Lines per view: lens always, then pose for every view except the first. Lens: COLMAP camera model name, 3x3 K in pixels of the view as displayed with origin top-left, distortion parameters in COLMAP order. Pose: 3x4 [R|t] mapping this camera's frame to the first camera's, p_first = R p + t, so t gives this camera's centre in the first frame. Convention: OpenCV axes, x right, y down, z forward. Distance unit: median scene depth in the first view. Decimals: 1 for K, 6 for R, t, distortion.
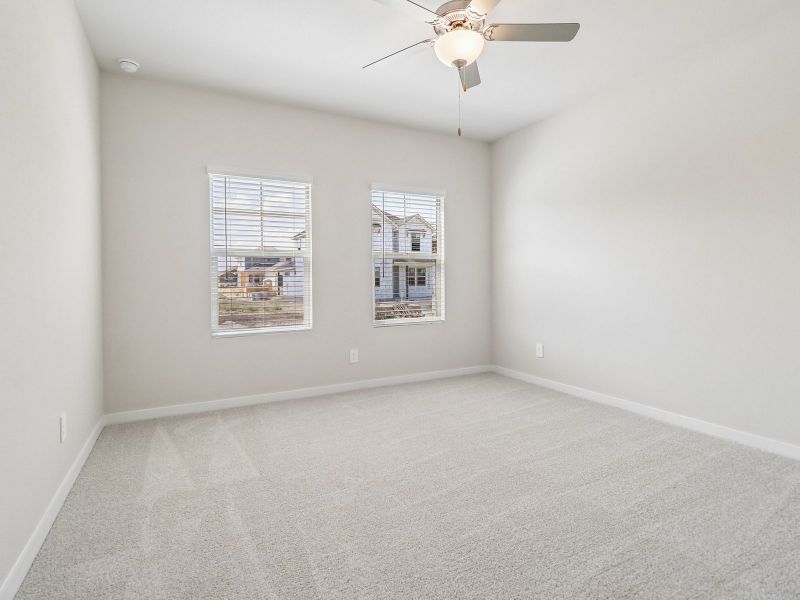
lens RADIAL K [[412.9, 0, 397.9], [0, 412.9, 285.0], [0, 0, 1]] dist [0.018173, -0.017819]
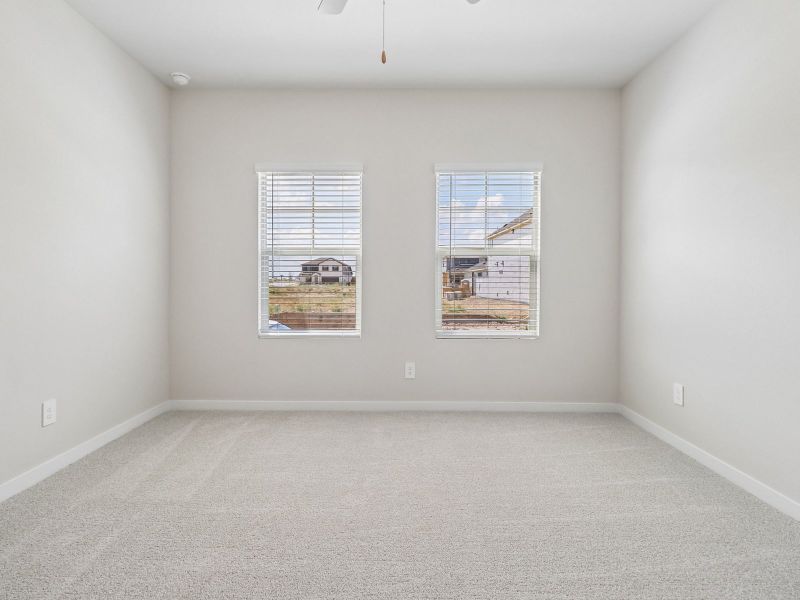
lens RADIAL K [[453.3, 0, 398.3], [0, 453.3, 286.3], [0, 0, 1]] dist [0.039940, -0.025164]
pose [[0.882873, 0.015669, -0.469350, 0.286661], [-0.015396, 0.999872, 0.004421, -0.004862], [0.469359, 0.003323, 0.883001, 0.151389]]
